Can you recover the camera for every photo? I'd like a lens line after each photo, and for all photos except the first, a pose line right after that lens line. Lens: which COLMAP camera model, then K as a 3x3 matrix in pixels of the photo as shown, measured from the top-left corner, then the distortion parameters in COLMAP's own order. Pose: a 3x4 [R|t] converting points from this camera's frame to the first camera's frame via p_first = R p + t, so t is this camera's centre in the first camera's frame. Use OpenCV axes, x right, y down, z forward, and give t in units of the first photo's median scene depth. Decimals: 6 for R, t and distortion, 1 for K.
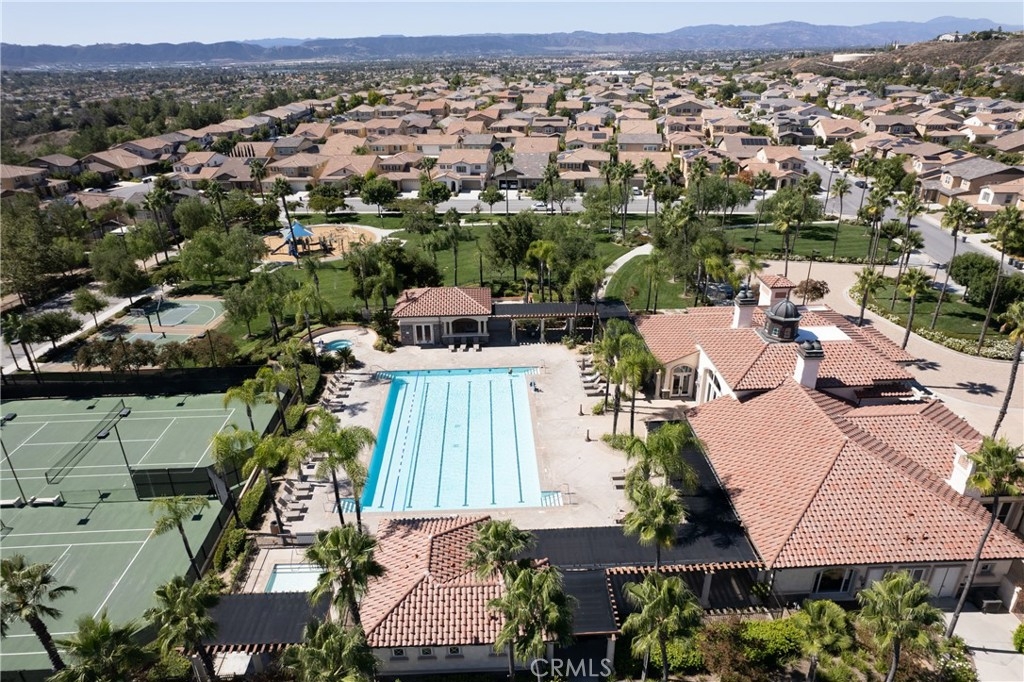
lens RADIAL K [[638.6, 0, 509.1], [0, 638.6, 338.5], [0, 0, 1]] dist [-0.016887, 0.004064]
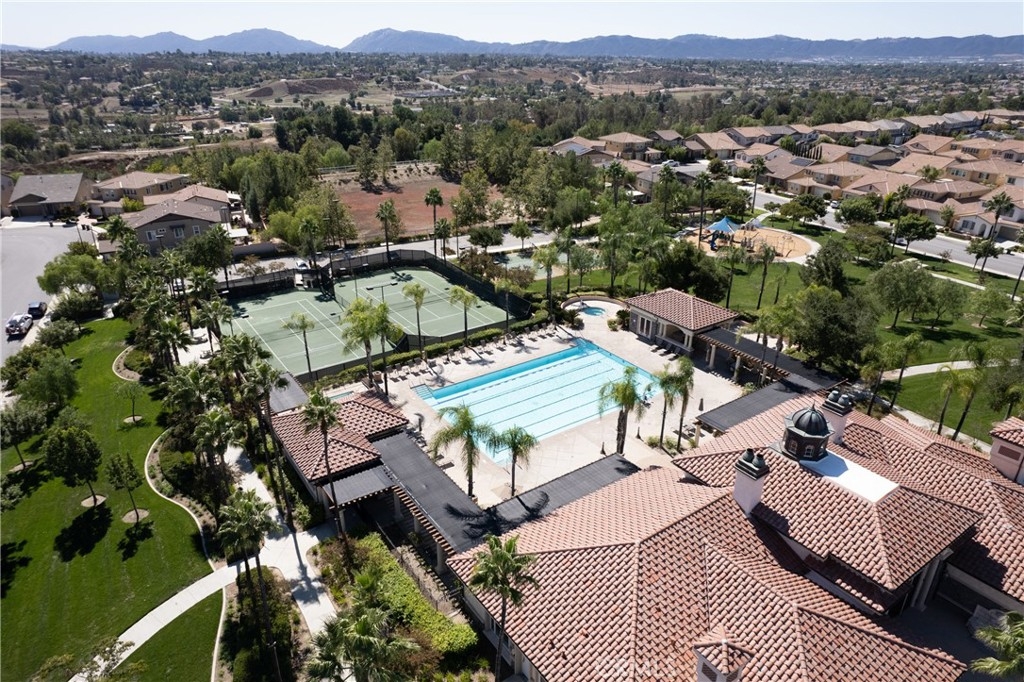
lens RADIAL K [[638.6, 0, 508.9], [0, 638.6, 344.5], [0, 0, 1]] dist [-0.016887, 0.004064]
pose [[0.547918, 0.372828, -0.748856, 0.553085], [-0.361193, 0.912884, 0.190216, -0.101890], [0.754537, 0.166259, 0.634848, 0.166743]]
